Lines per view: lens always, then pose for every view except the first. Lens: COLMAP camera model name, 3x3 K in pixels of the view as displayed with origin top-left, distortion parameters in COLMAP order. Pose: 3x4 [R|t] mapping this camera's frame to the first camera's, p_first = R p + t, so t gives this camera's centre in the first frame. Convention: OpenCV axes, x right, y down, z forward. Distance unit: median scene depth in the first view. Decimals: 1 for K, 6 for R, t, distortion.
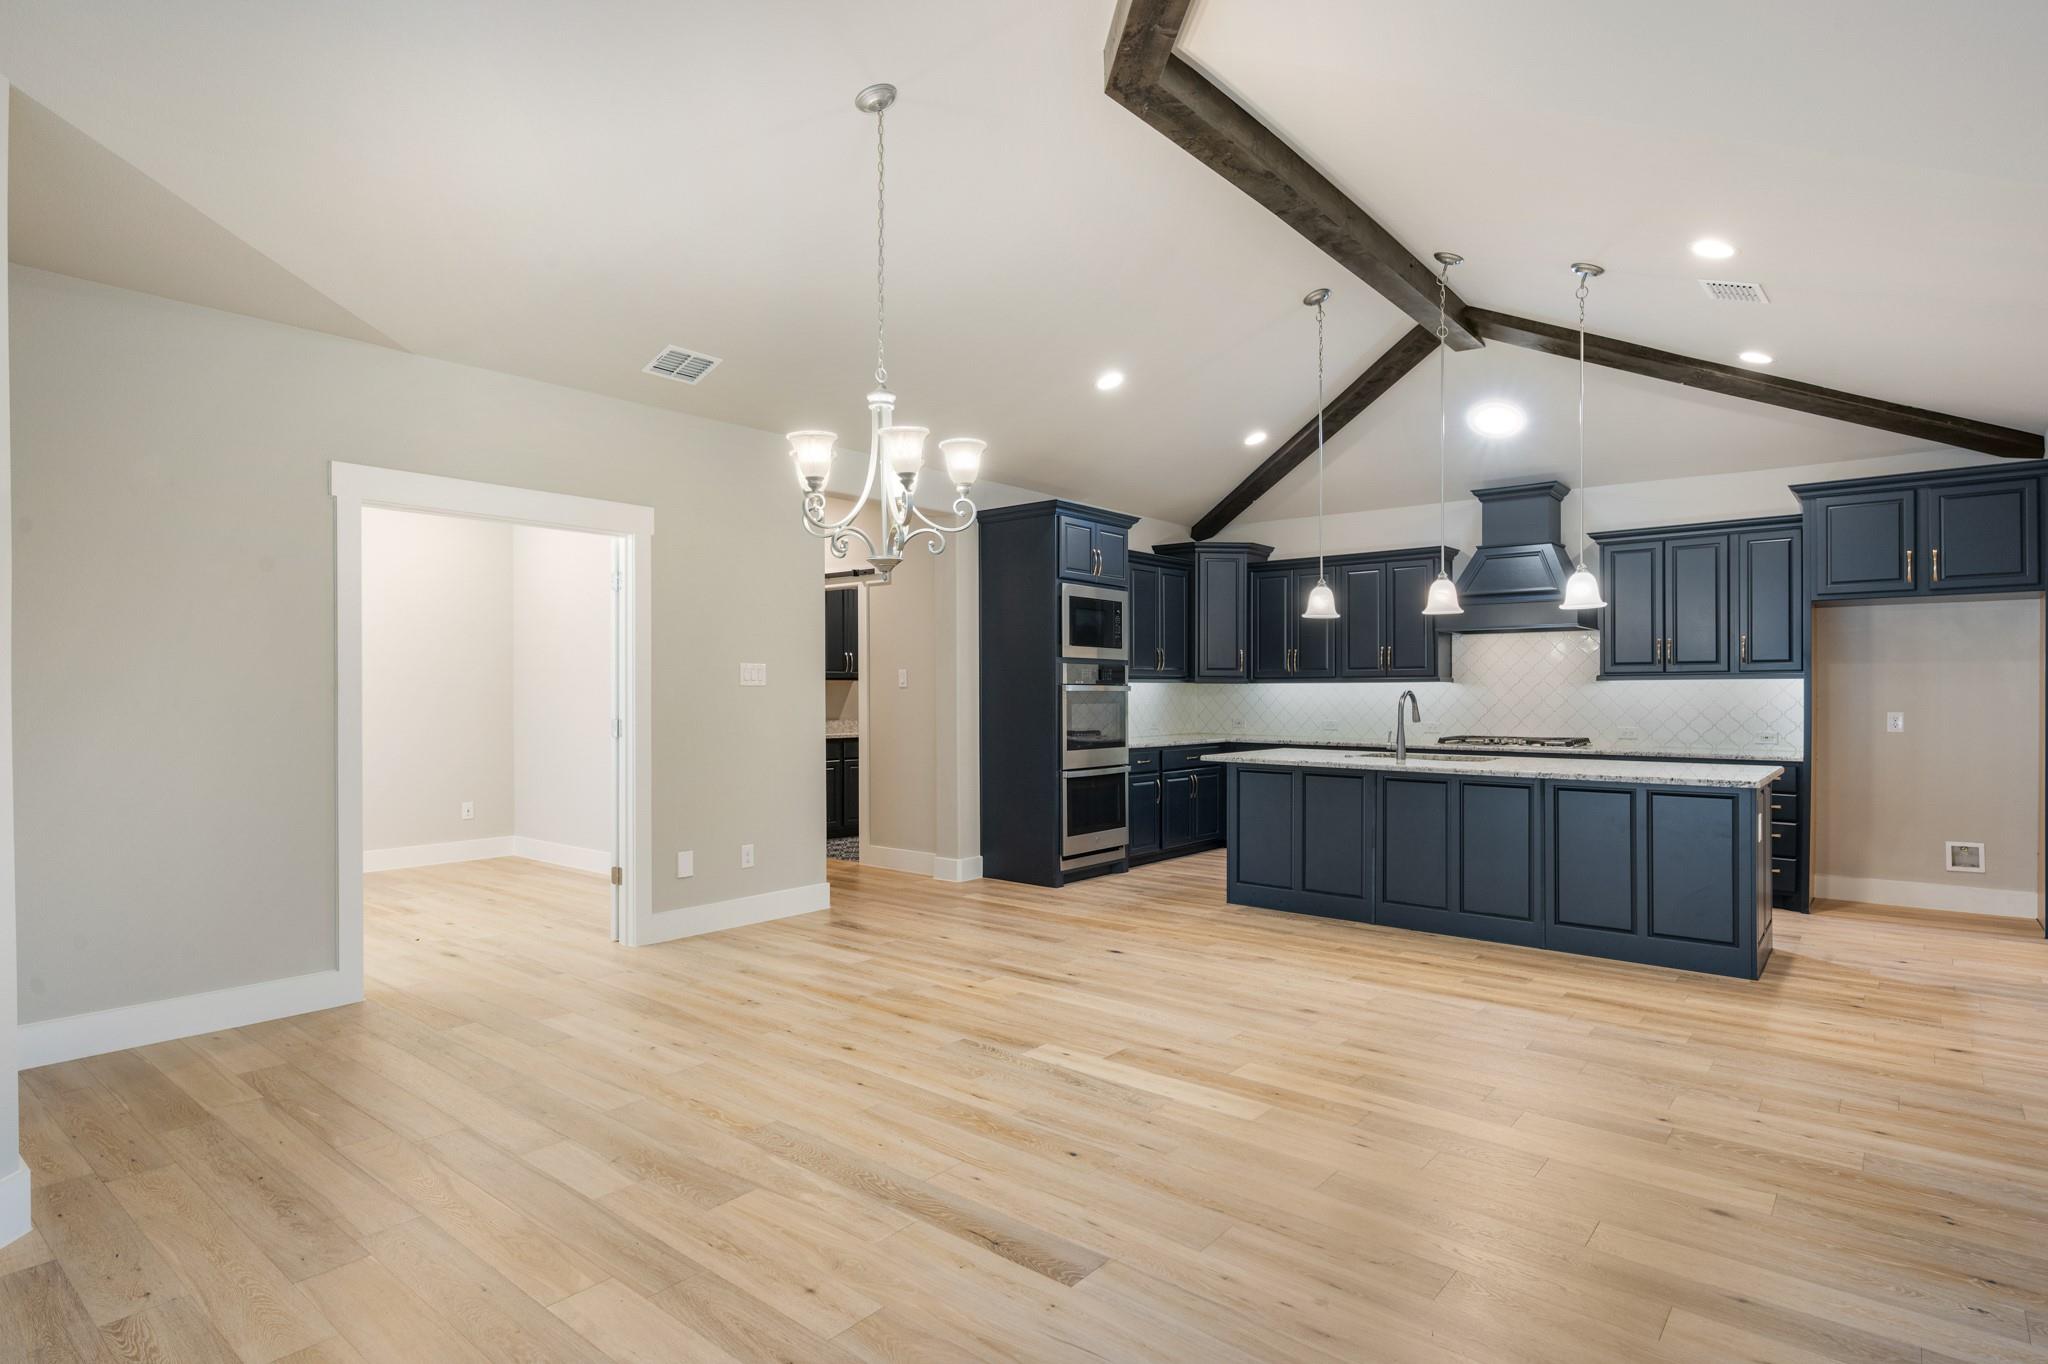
lens RADIAL K [[1082.5, 0, 1022.4], [0, 1082.5, 694.4], [0, 0, 1]] dist [-0.001344, 0.000116]
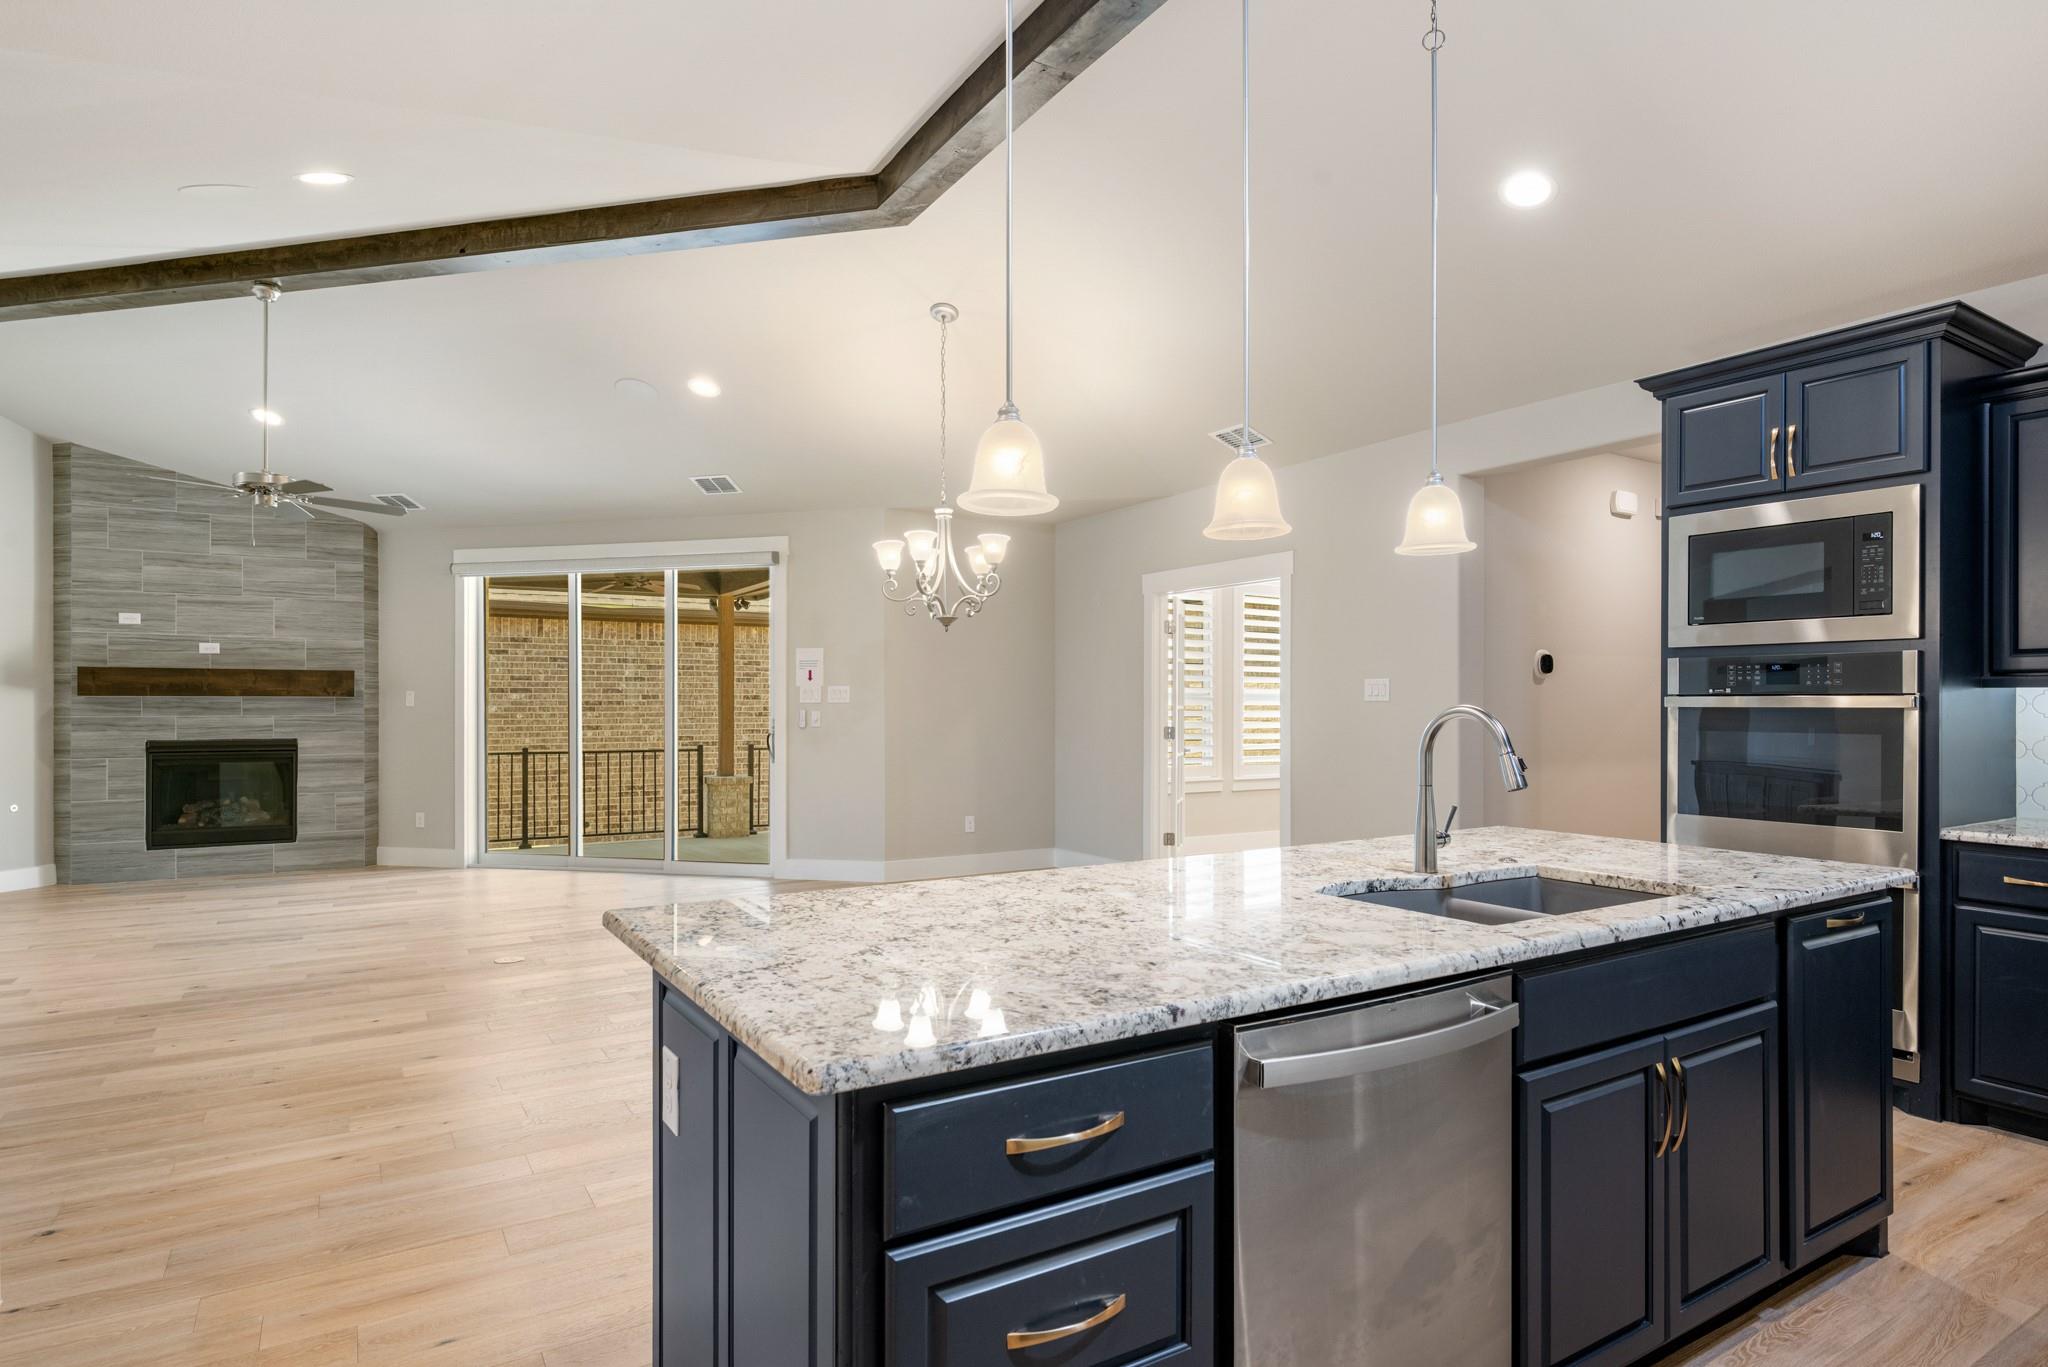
lens RADIAL K [[1104.4, 0, 1013.7], [0, 1104.4, 701.5], [0, 0, 1]] dist [-0.005989, -0.001189]
pose [[-0.324976, -0.003797, -0.945715, 0.751436], [-0.004328, 0.999987, -0.002528, -0.003073], [0.945712, 0.003272, -0.324988, 0.929220]]
